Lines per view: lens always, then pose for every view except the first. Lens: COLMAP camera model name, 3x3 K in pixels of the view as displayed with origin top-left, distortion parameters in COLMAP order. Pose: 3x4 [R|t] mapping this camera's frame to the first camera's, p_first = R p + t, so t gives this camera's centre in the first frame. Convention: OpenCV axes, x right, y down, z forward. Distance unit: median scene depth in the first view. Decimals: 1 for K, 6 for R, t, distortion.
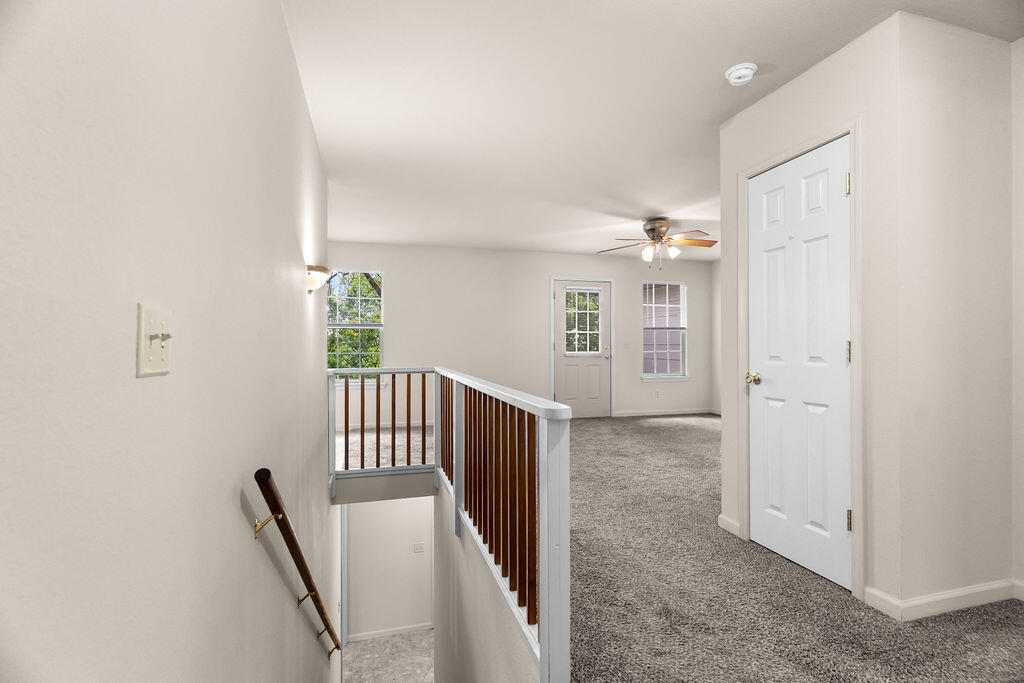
lens RADIAL K [[490.4, 0, 514.7], [0, 490.4, 342.6], [0, 0, 1]] dist [0.006277, 0.000594]
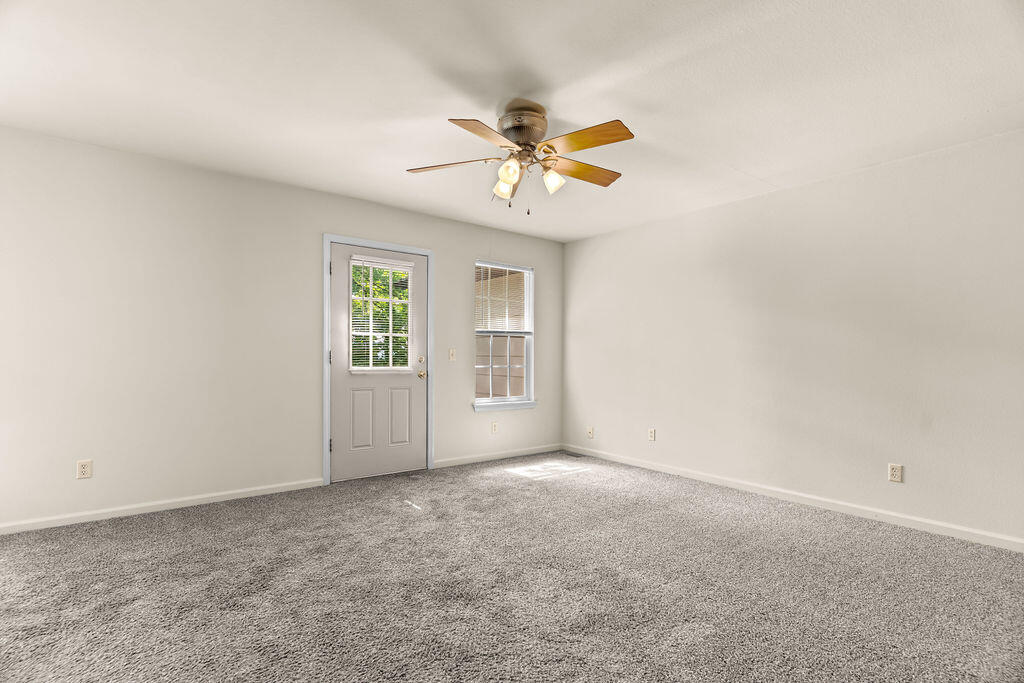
lens RADIAL K [[490.4, 0, 521.7], [0, 490.4, 359.9], [0, 0, 1]] dist [0.006277, 0.000594]
pose [[0.920104, 0.002954, 0.391663, 0.059120], [-0.005921, 0.999962, 0.006368, 0.005170], [-0.391630, -0.008178, 0.920087, 0.362564]]
